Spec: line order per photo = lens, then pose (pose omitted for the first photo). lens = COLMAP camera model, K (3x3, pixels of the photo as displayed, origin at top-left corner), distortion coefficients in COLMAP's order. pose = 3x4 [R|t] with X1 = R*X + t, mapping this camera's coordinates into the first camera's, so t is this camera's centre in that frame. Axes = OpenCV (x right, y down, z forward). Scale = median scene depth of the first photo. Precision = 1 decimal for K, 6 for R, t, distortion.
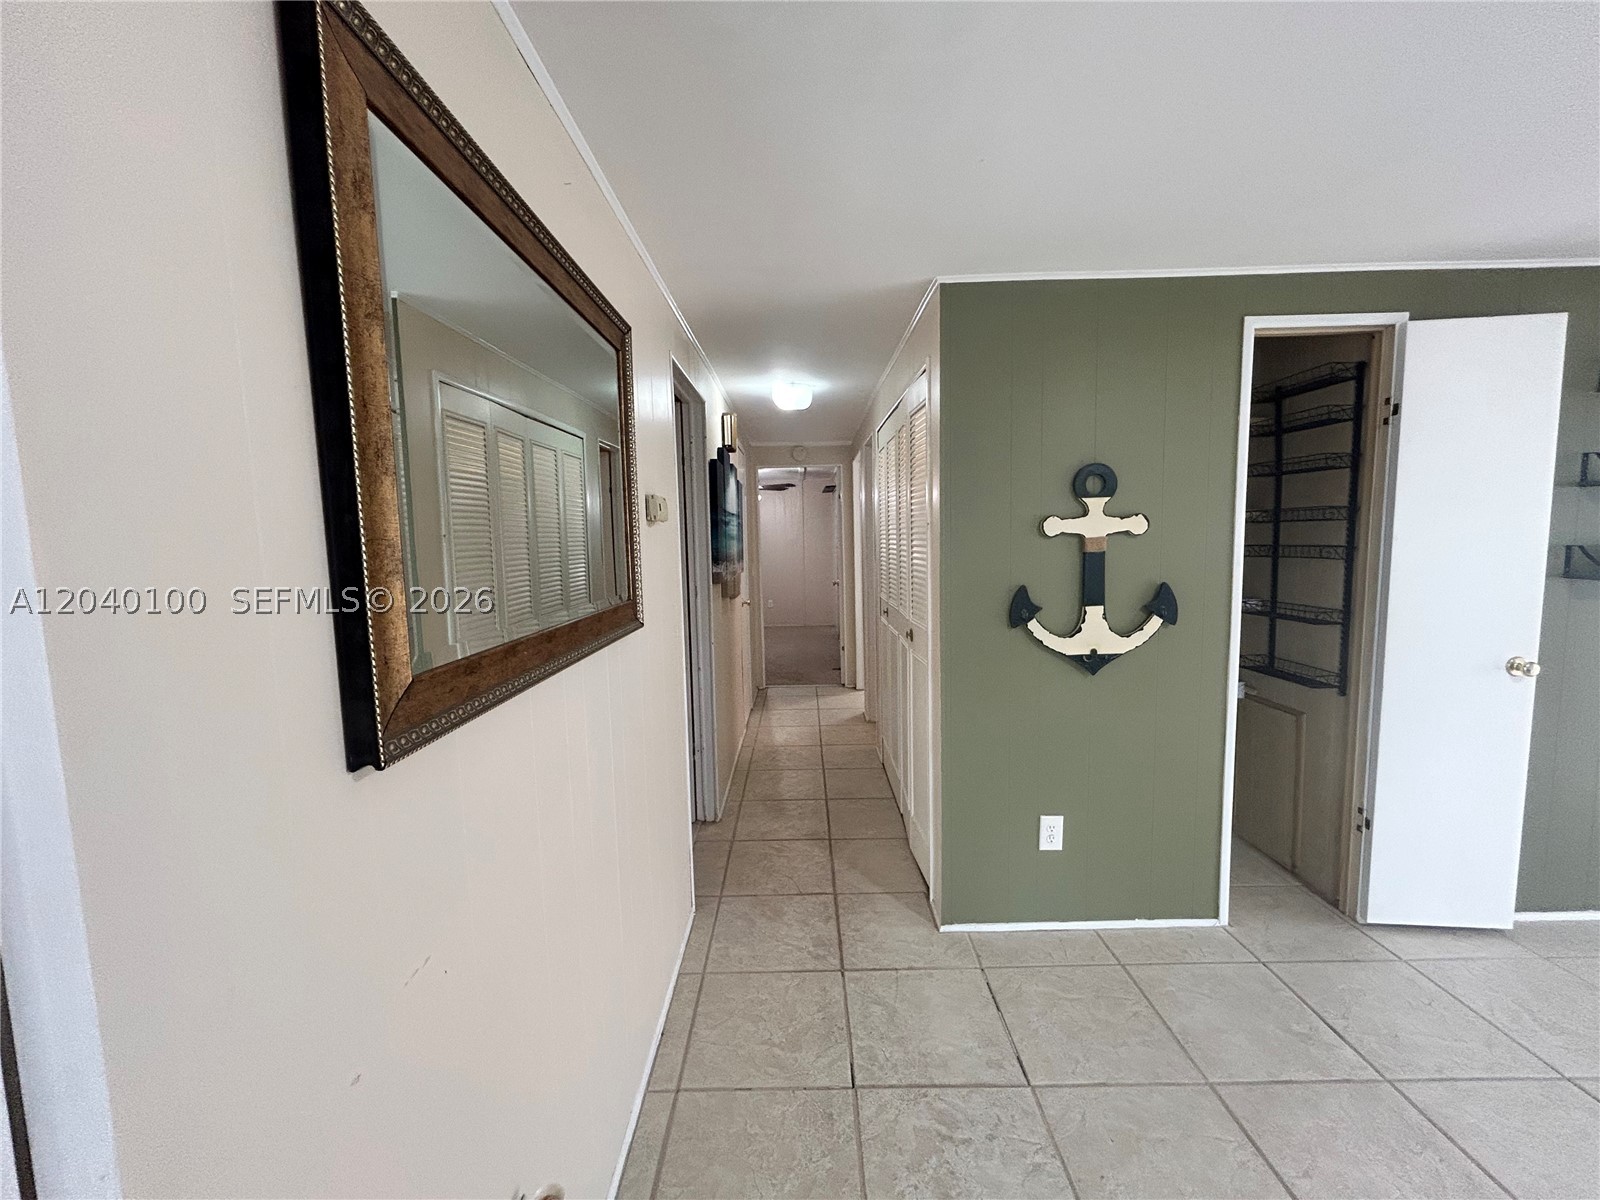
lens RADIAL K [[647.4, 0, 801.3], [0, 647.4, 597.2], [0, 0, 1]] dist [-0.003964, 0.001933]
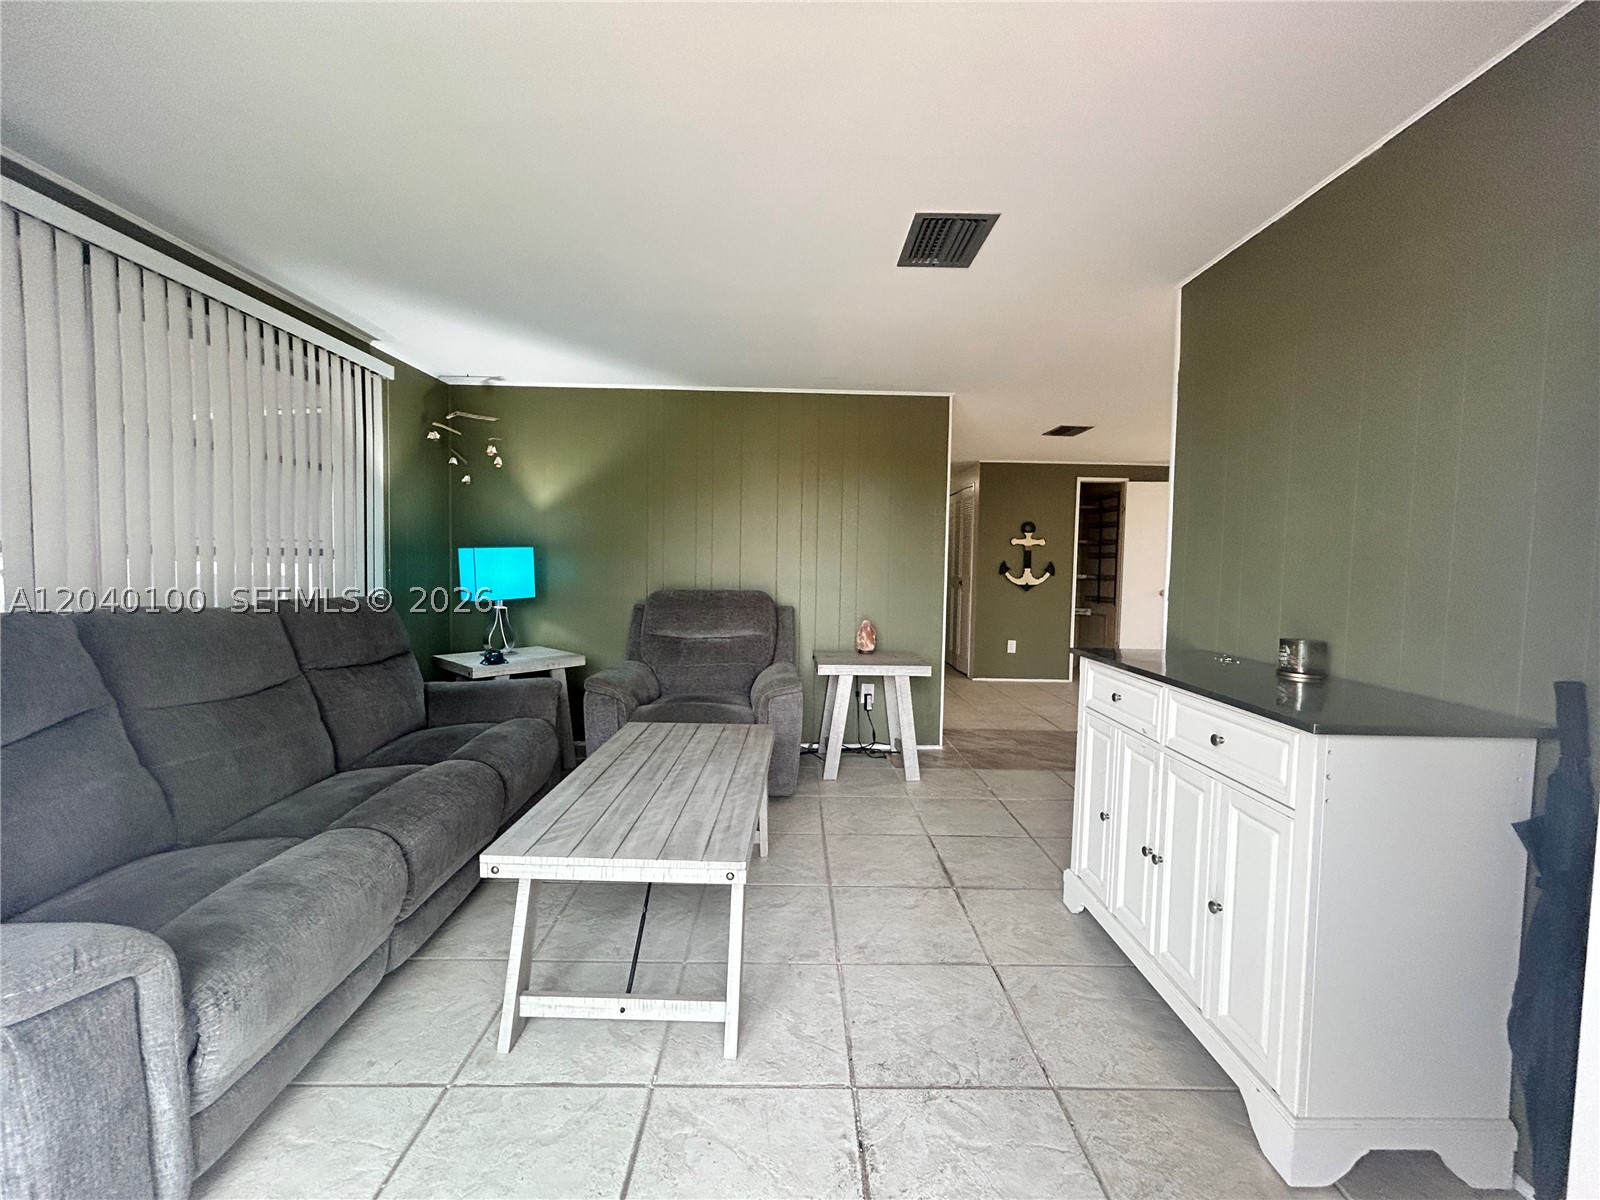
lens RADIAL K [[647.4, 0, 801.3], [0, 647.4, 597.2], [0, 0, 1]] dist [-0.003964, 0.001933]
pose [[0.998883, 0.042028, 0.021613, -0.660425], [-0.041143, 0.998357, -0.039882, 0.310849], [-0.023253, 0.038948, 0.998971, -1.983017]]
